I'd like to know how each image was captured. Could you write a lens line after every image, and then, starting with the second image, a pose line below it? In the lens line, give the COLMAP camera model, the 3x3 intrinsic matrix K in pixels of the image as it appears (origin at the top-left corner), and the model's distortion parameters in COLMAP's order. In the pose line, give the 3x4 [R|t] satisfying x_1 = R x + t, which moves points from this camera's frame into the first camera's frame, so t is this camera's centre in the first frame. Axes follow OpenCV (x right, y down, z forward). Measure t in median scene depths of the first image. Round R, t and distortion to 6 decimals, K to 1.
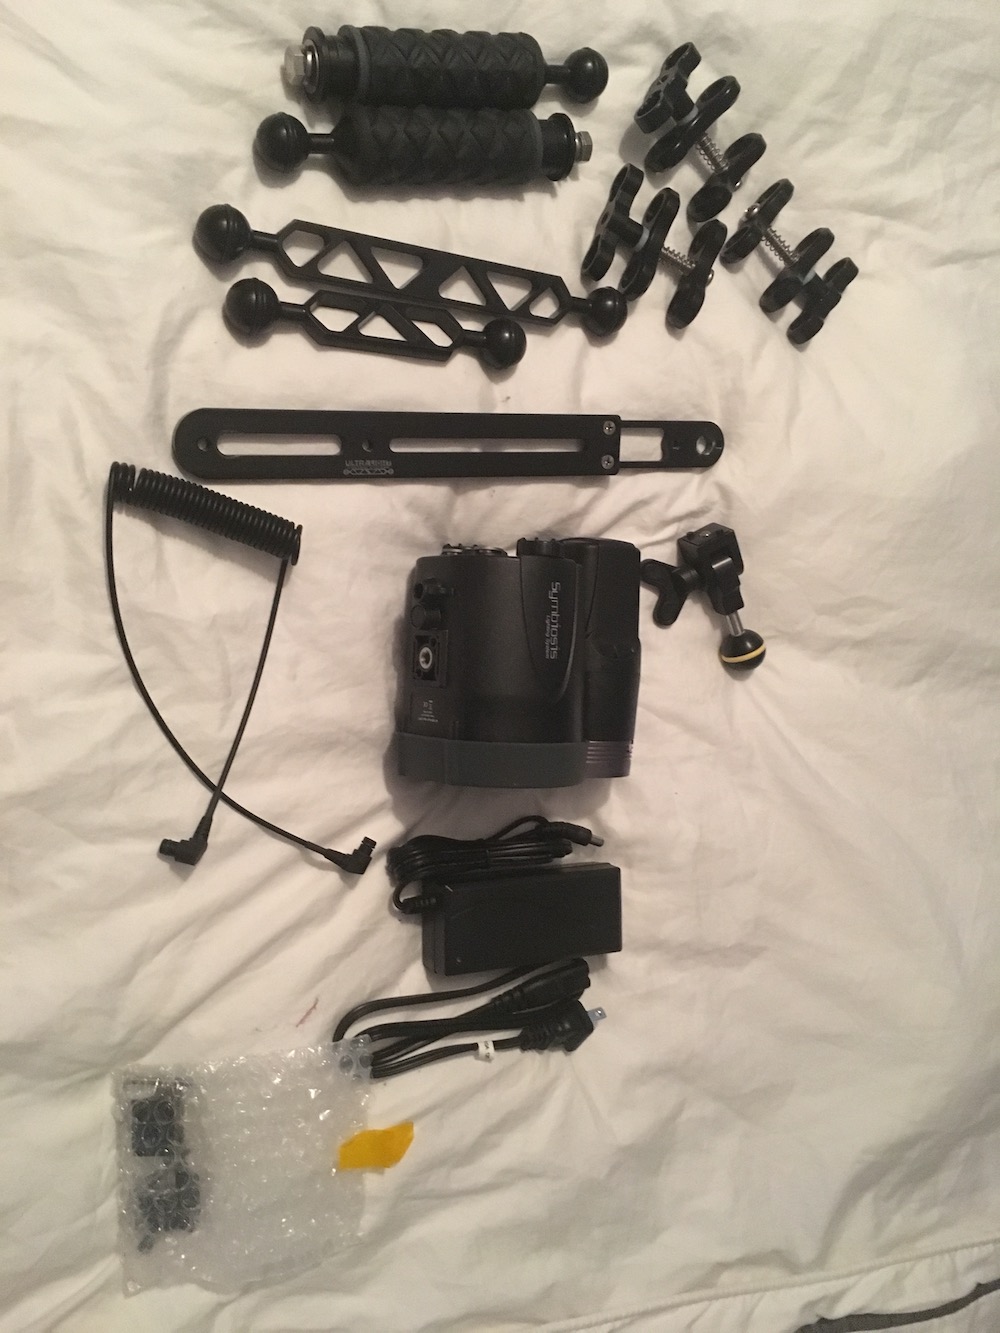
lens RADIAL K [[1143.8, 0, 493.2], [0, 1143.8, 663.3], [0, 0, 1]] dist [0.079957, -0.184330]
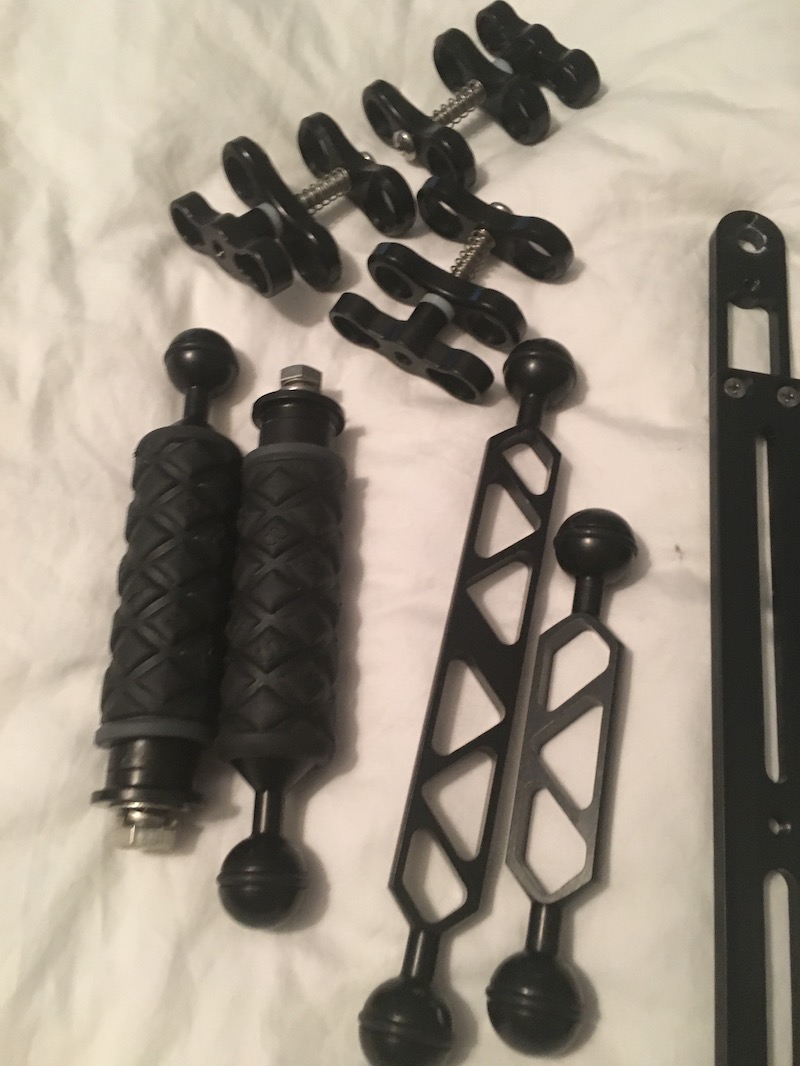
lens RADIAL K [[914.7, 0, 394.5], [0, 914.7, 530.4], [0, 0, 1]] dist [0.079957, -0.184330]
pose [[0.136437, -0.988187, -0.069803, 0.035641], [0.972959, 0.146924, -0.178225, -0.284453], [0.186375, -0.043599, 0.981511, 0.479621]]
